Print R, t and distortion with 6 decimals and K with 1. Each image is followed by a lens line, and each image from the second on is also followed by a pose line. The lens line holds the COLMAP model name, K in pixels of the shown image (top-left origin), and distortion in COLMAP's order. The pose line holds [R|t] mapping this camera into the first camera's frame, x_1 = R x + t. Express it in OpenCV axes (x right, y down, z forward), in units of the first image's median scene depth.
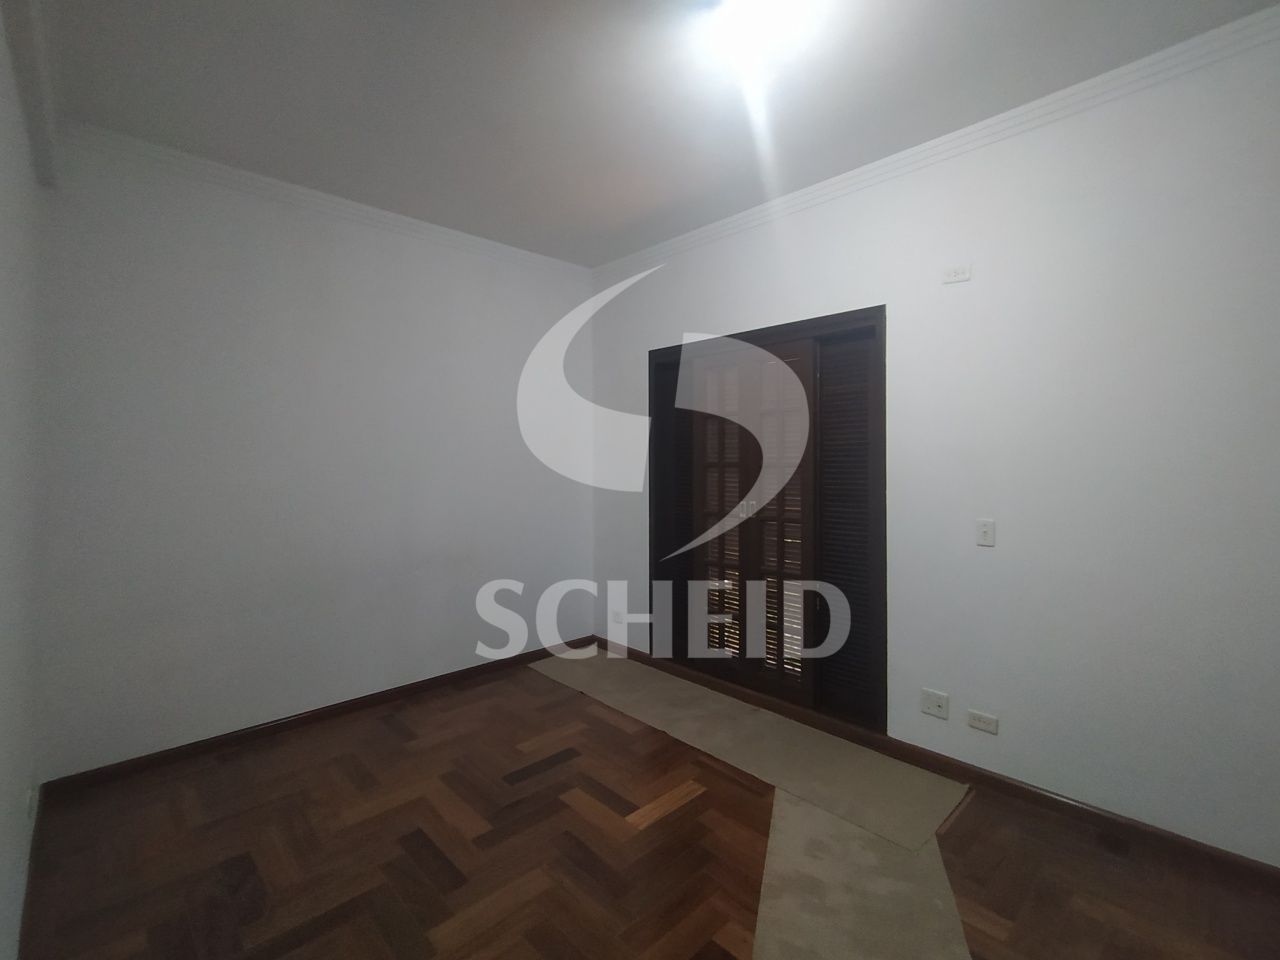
lens RADIAL K [[563.3, 0, 636.7], [0, 563.3, 454.2], [0, 0, 1]] dist [-0.018007, -0.000264]
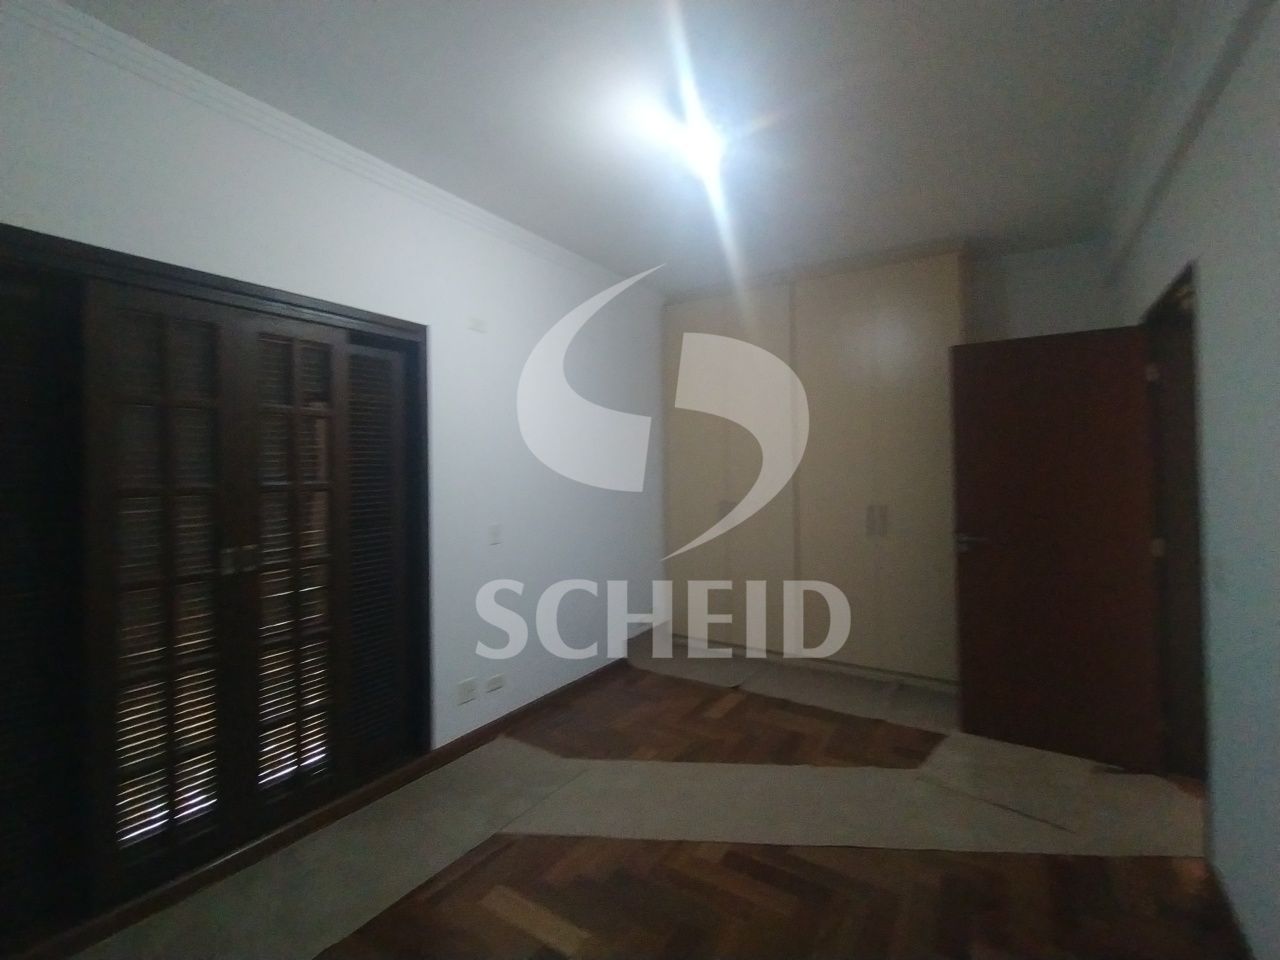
lens RADIAL K [[530.1, 0, 640.4], [0, 530.1, 460.2], [0, 0, 1]] dist [0.000536, -0.000048]
pose [[-0.183048, 0.037615, 0.982384, -0.619527], [0.031674, 0.998975, -0.032348, 0.026757], [-0.982594, 0.025195, -0.184051, 0.854795]]
